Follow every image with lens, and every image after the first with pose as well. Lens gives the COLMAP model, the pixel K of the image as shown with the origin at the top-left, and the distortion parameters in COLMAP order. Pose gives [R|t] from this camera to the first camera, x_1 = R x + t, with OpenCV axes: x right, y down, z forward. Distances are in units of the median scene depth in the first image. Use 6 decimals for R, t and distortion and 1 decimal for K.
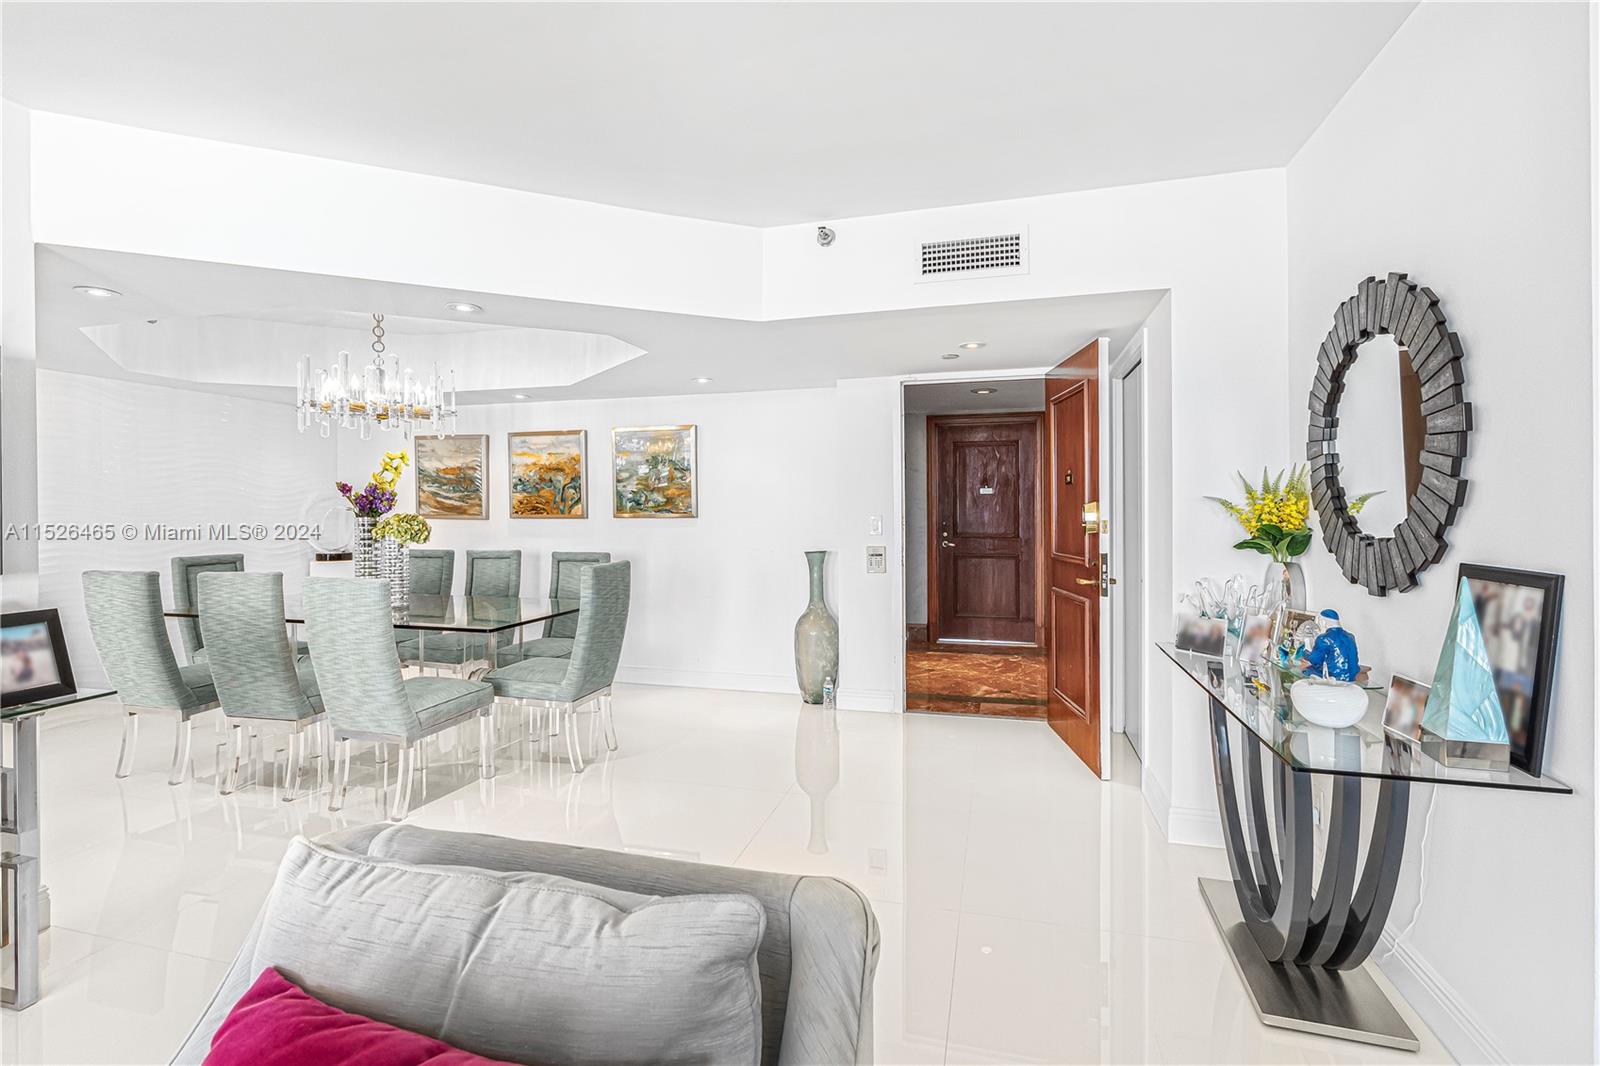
lens RADIAL K [[746.7, 0, 795.2], [0, 746.7, 508.3], [0, 0, 1]] dist [-0.003709, 0.000571]
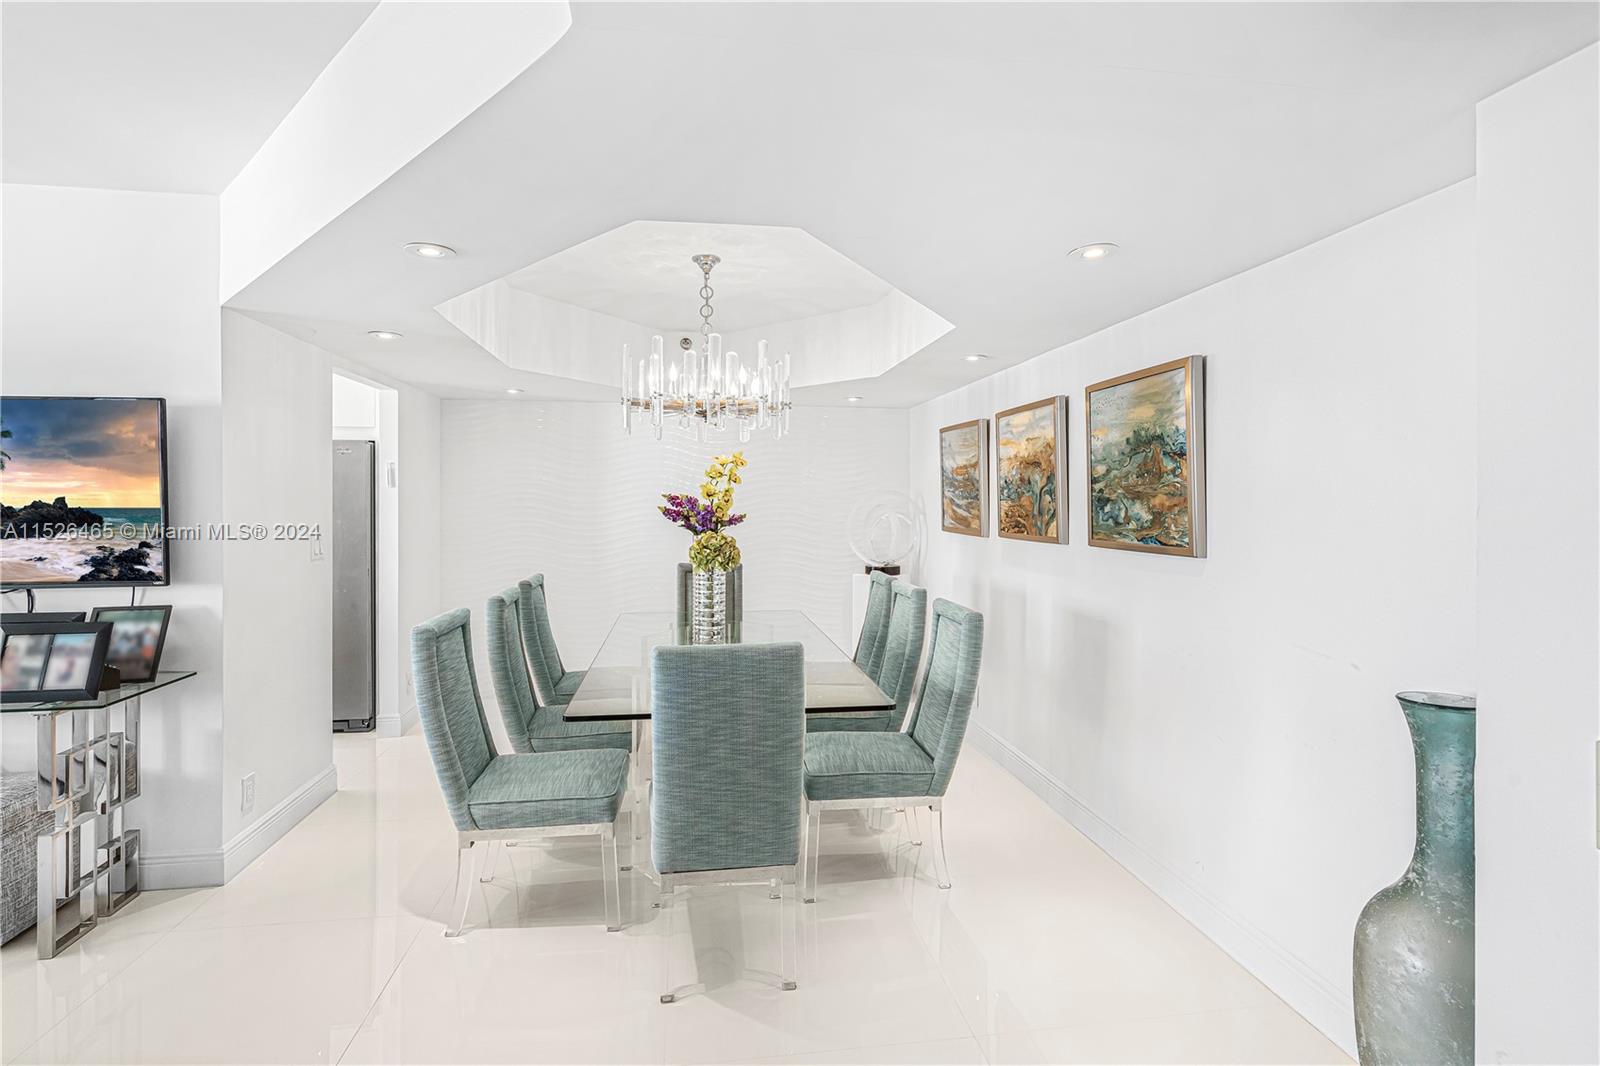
lens RADIAL K [[746.7, 0, 795.2], [0, 746.7, 508.3], [0, 0, 1]] dist [-0.003709, 0.000571]
pose [[0.395254, 0.013277, -0.918476, 0.183282], [-0.003192, 0.999909, 0.013080, -0.022510], [0.918566, -0.002238, 0.395261, 0.579124]]
